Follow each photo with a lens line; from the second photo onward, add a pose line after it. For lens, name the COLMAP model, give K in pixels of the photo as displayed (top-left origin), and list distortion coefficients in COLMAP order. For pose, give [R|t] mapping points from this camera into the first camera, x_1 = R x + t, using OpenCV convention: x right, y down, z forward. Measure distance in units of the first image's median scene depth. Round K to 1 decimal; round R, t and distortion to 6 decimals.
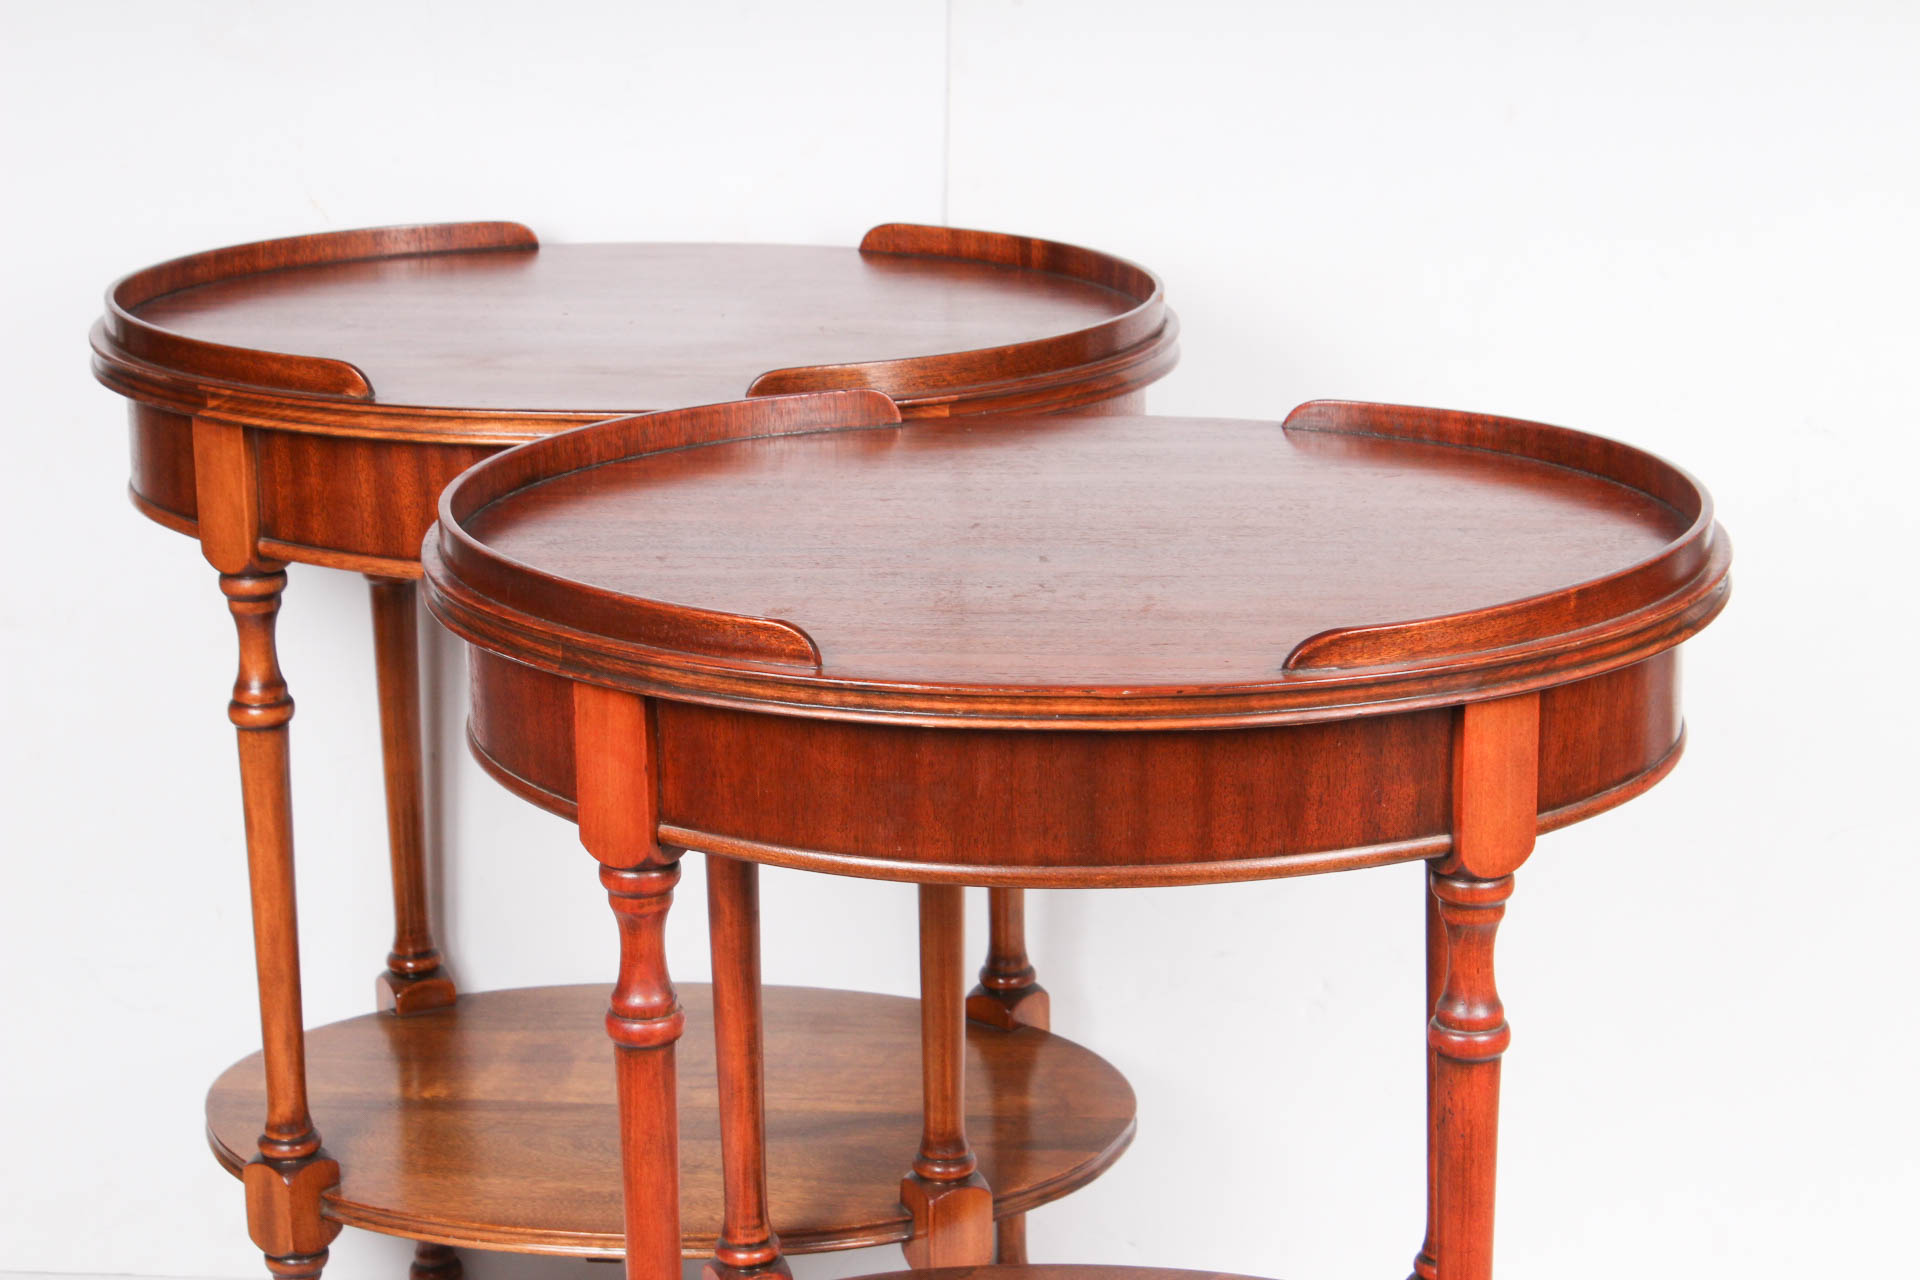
lens RADIAL K [[4627.3, 0, 960.6], [0, 4627.3, 601.3], [0, 0, 1]] dist [0.076793, 0.207858]
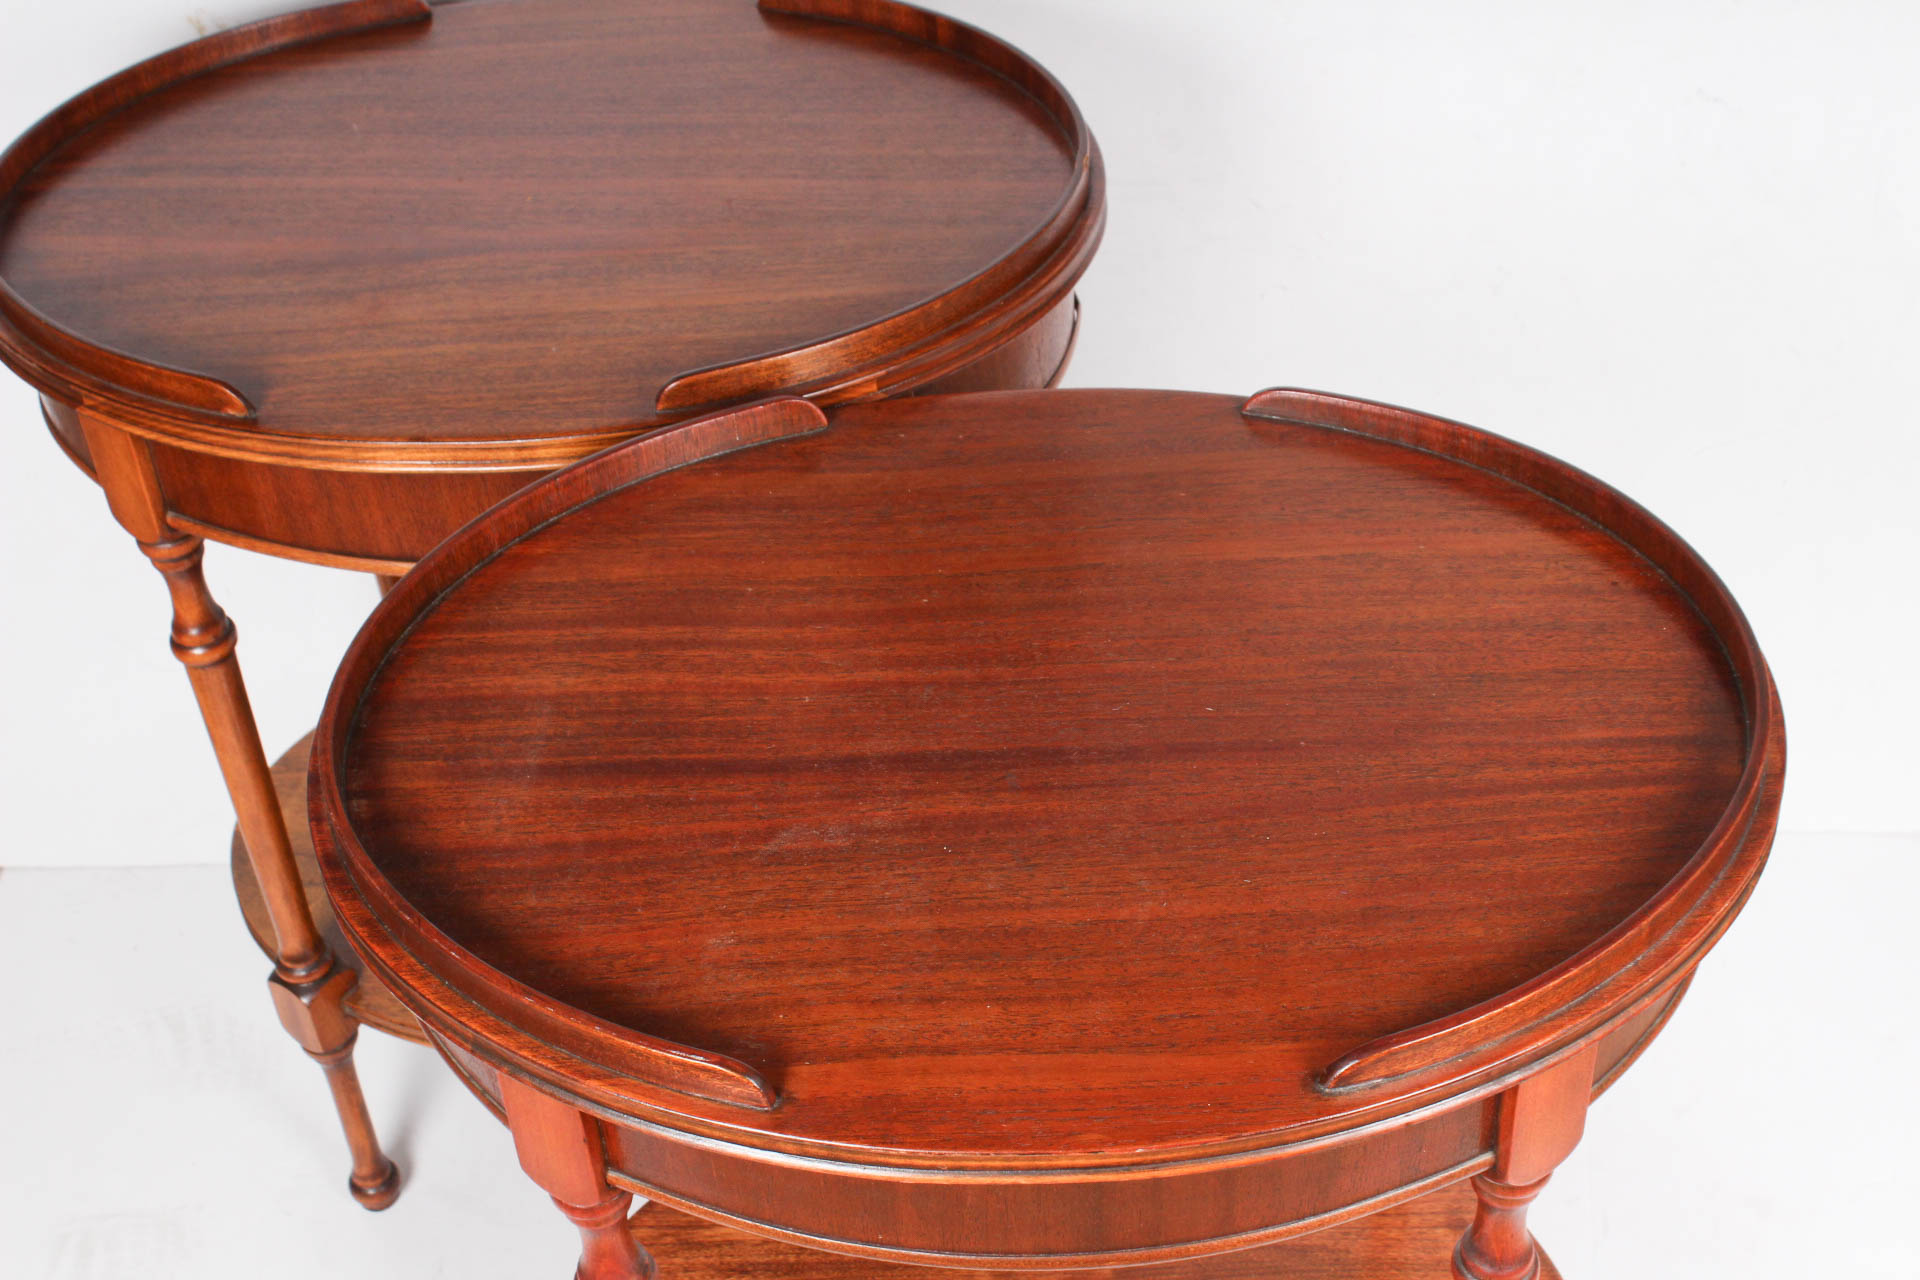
lens RADIAL K [[2826.5, 0, 960.0], [0, 2826.5, 640.0], [0, 0, 1]] dist [-0.100790, 0.559614]
pose [[0.997265, -0.071811, 0.017490, 0.000656], [0.058532, 0.911833, 0.406366, -0.235989], [-0.045130, -0.404231, 0.913543, 0.488565]]
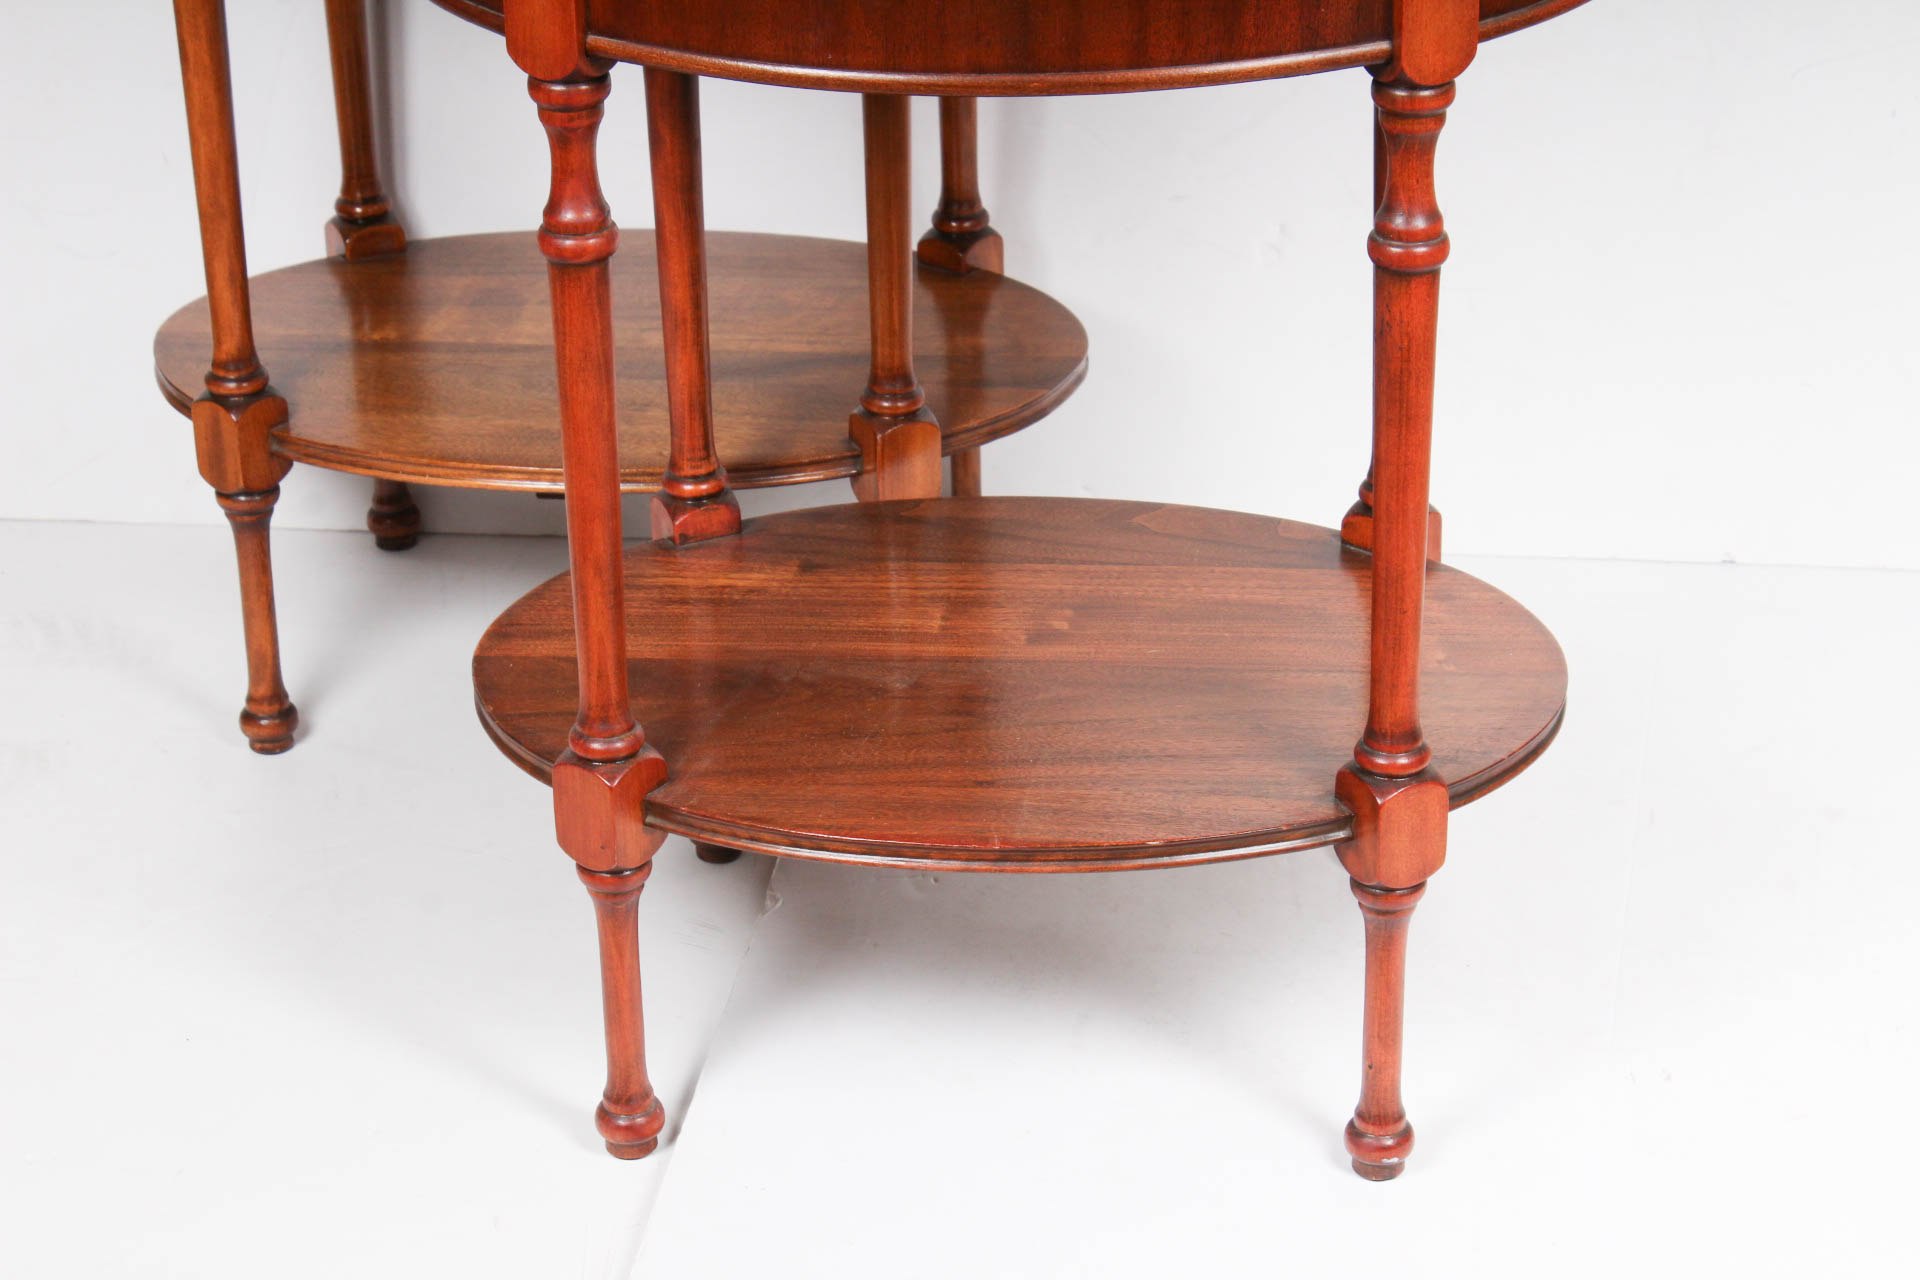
lens RADIAL K [[4627.3, 0, 960.6], [0, 4627.3, 601.3], [0, 0, 1]] dist [0.076793, 0.207858]
pose [[0.999994, -0.003420, -0.000328, 0.012737], [0.003431, 0.989334, 0.145625, 0.021726], [-0.000174, -0.145626, 0.989340, 0.007633]]
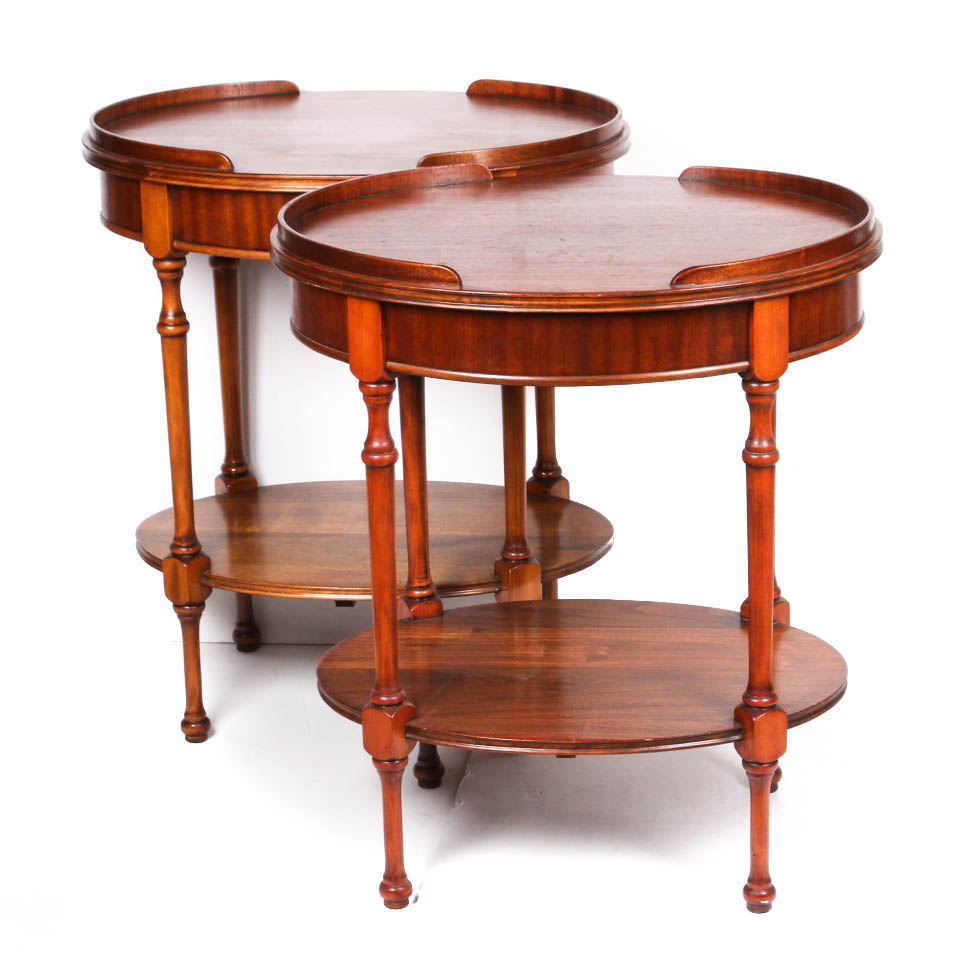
lens RADIAL K [[3772.1, 0, 483.3], [0, 3772.1, 337.4], [0, 0, 1]] dist [0.068812, 0.263339]
pose [[0.999940, -0.009628, -0.005175, -0.009437], [0.009597, 0.999937, -0.005902, 0.043004], [0.005232, 0.005852, 0.999969, -0.698418]]
